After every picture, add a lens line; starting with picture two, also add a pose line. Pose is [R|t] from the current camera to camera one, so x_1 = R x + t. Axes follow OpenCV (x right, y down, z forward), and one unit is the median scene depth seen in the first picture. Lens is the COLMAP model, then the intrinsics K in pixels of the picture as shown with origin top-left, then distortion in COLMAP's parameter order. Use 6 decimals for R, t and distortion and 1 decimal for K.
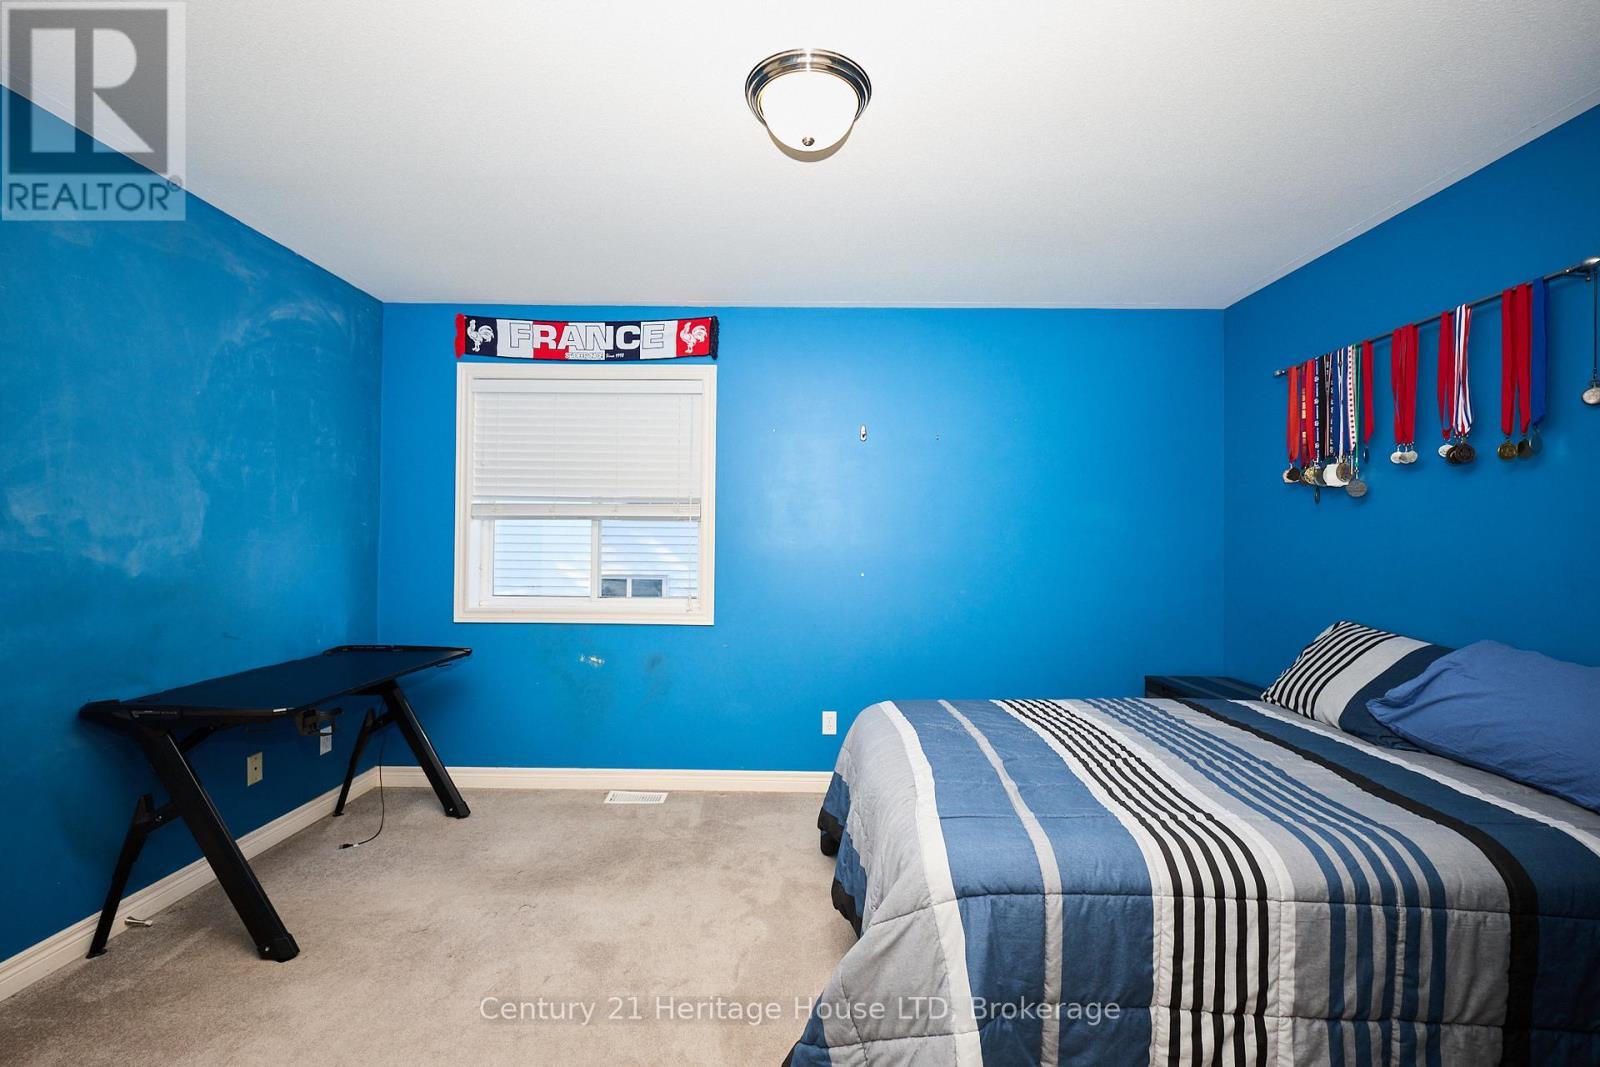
lens RADIAL K [[668.6, 0, 790.9], [0, 668.6, 541.7], [0, 0, 1]] dist [-0.000940, 0.000055]
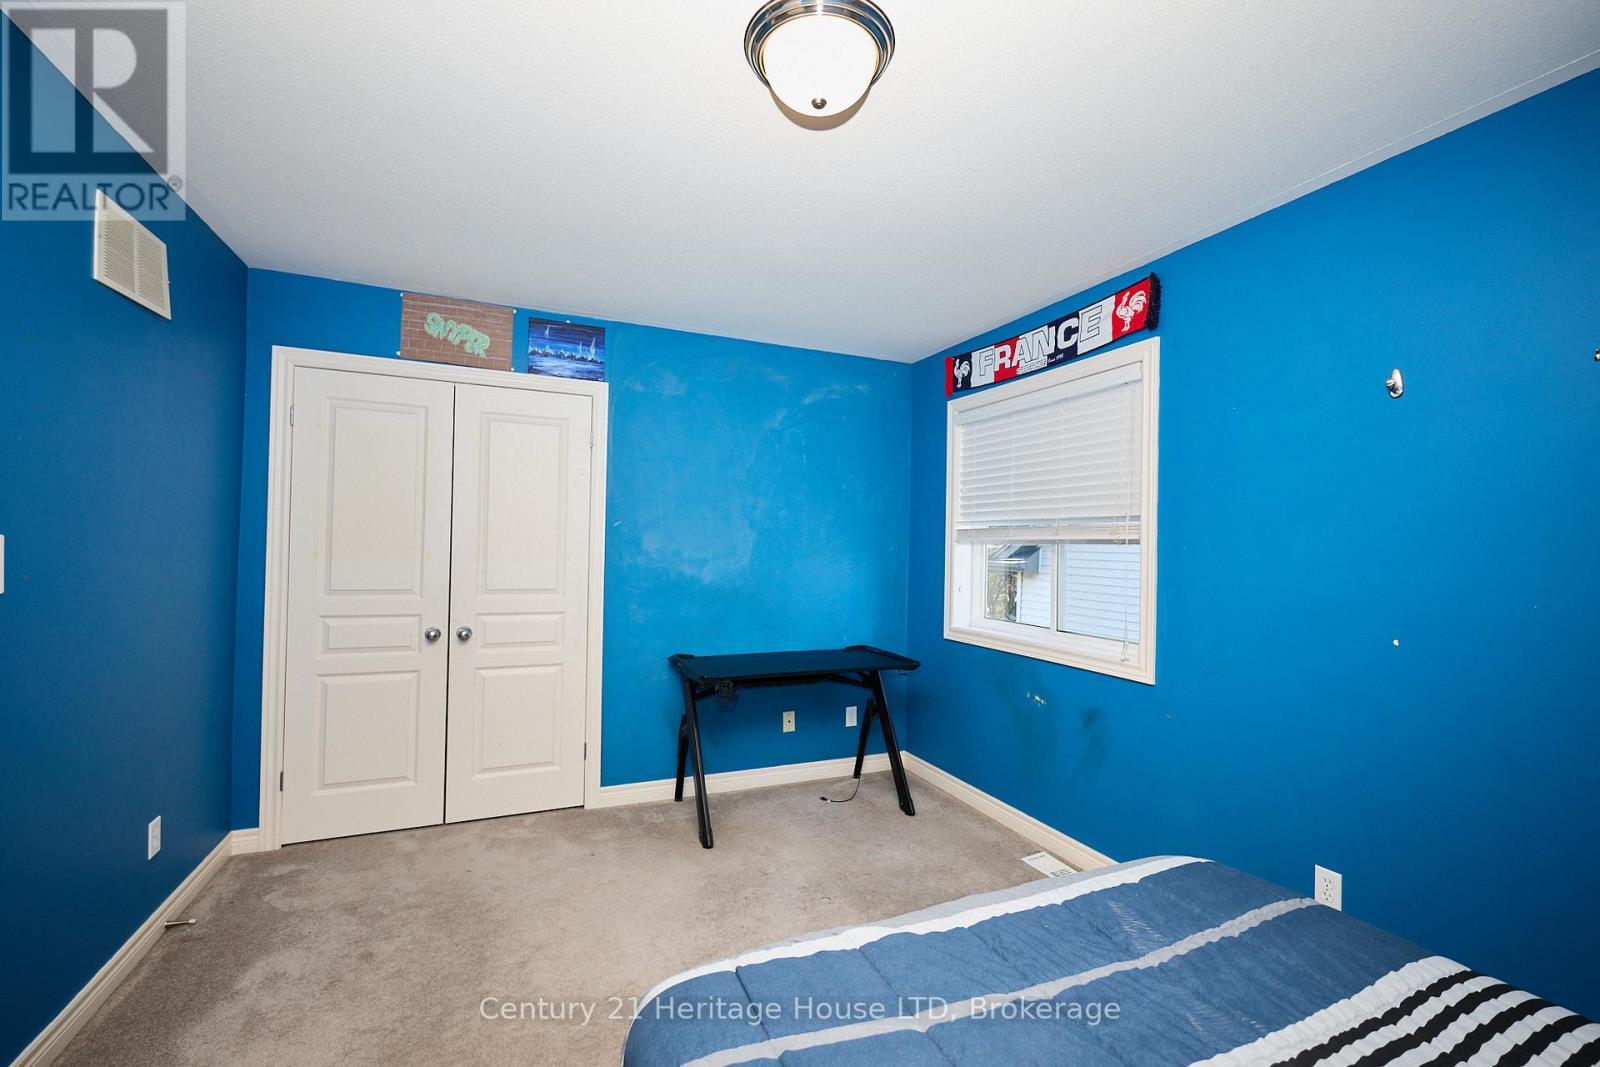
lens RADIAL K [[668.6, 0, 790.9], [0, 668.6, 541.7], [0, 0, 1]] dist [-0.000940, 0.000055]
pose [[0.413368, -0.010300, -0.910506, 0.396800], [-0.013927, 0.999748, -0.017632, -0.015267], [0.910458, 0.019970, 0.413120, 0.320900]]
